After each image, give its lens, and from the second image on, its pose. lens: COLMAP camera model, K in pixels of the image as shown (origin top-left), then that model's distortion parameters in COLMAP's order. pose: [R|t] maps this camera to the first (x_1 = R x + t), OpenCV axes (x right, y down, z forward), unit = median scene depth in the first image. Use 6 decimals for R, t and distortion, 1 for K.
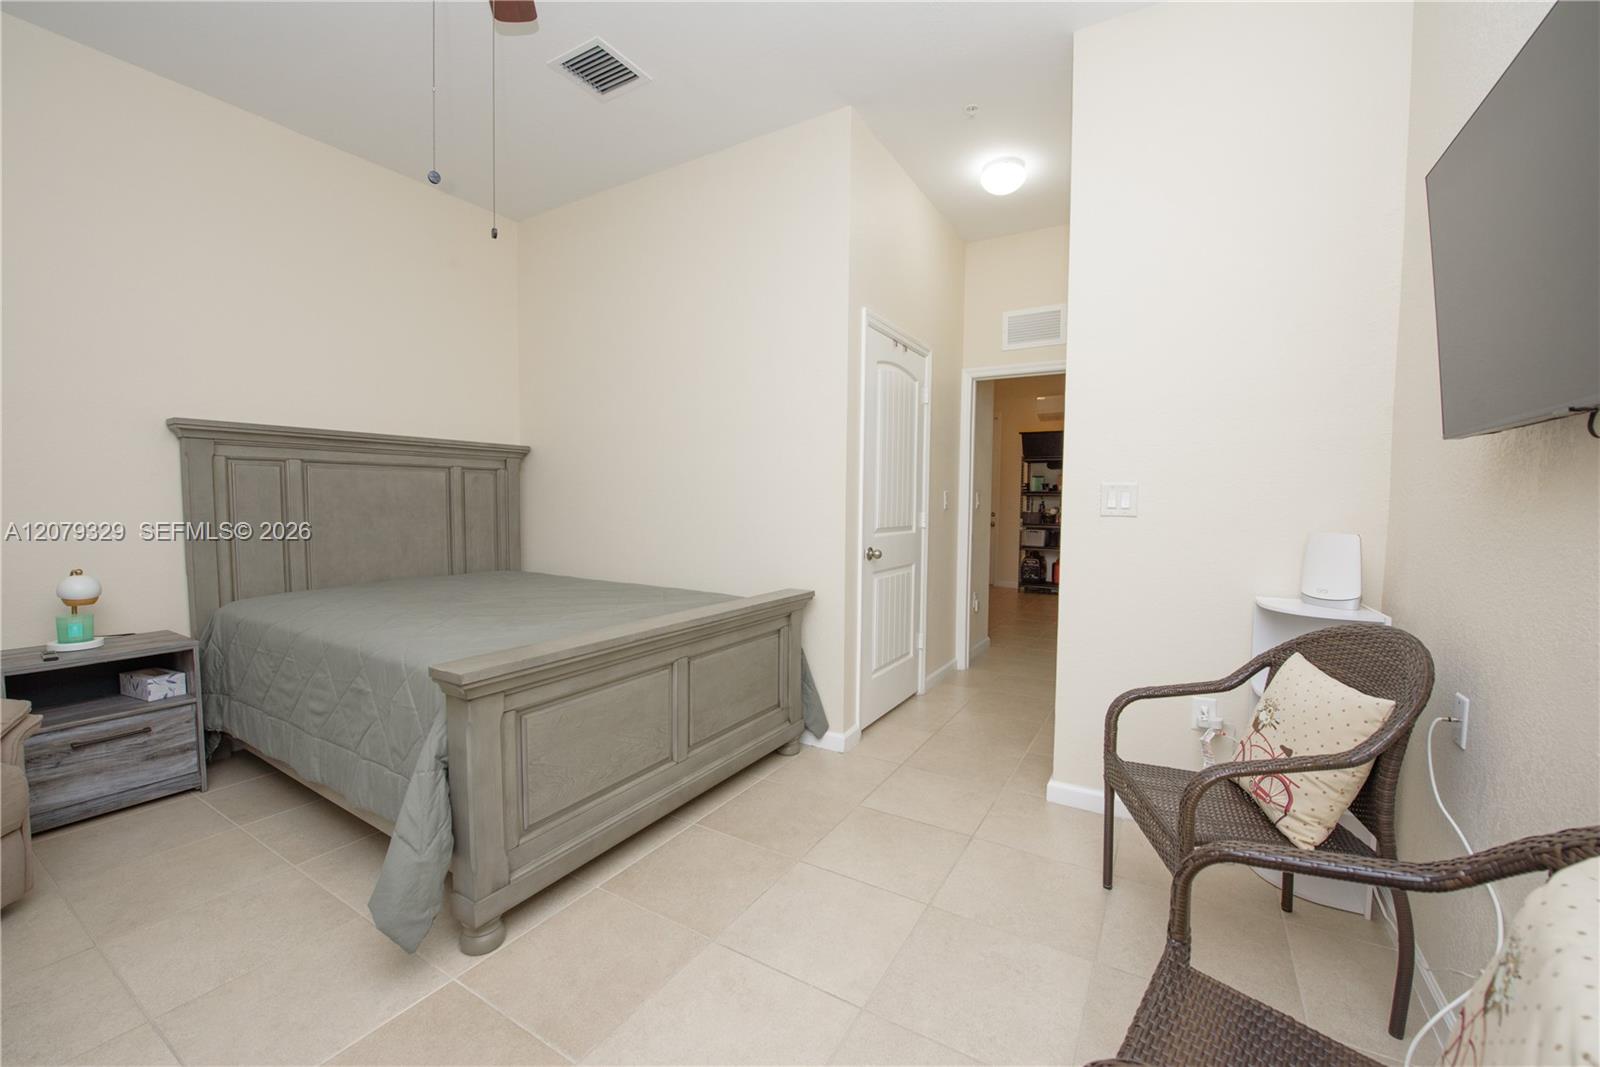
lens RADIAL K [[630.4, 0, 805.2], [0, 630.4, 535.5], [0, 0, 1]] dist [-0.021083, -0.000392]
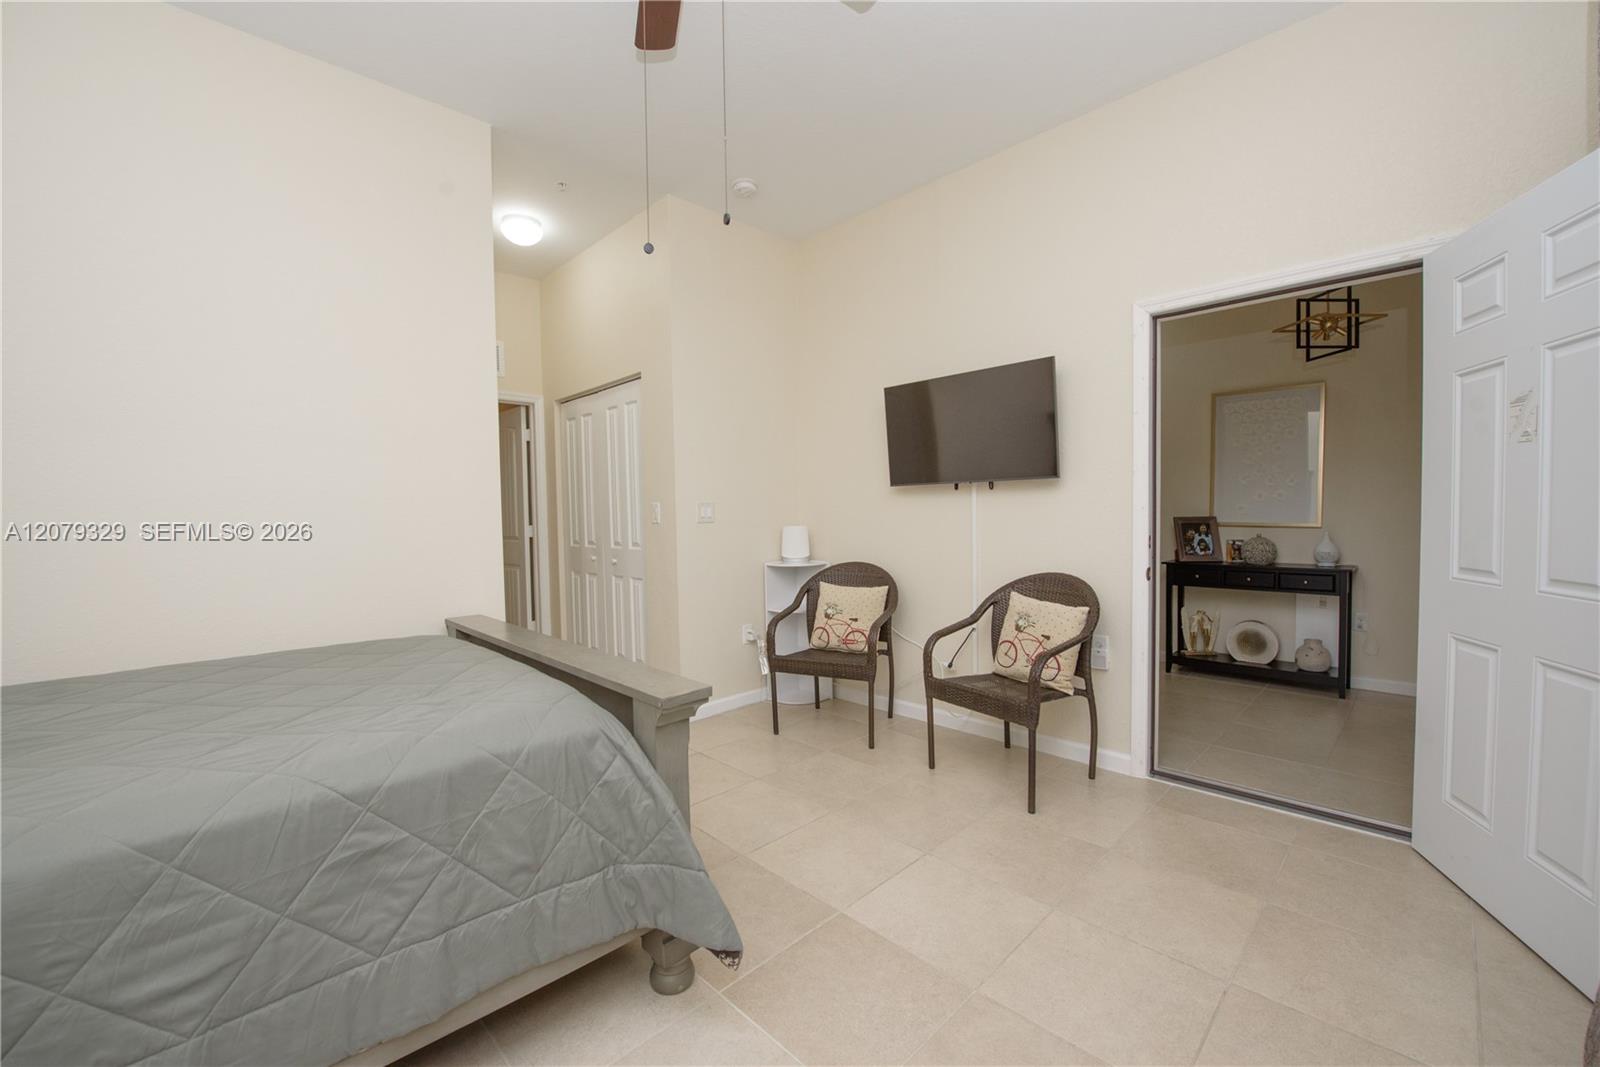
lens RADIAL K [[630.4, 0, 805.2], [0, 630.4, 535.5], [0, 0, 1]] dist [-0.021083, -0.000392]
pose [[0.246166, -0.044435, 0.968209, -0.921635], [0.069153, 0.997208, 0.028184, -0.022767], [-0.966758, 0.060017, 0.248552, 0.360873]]
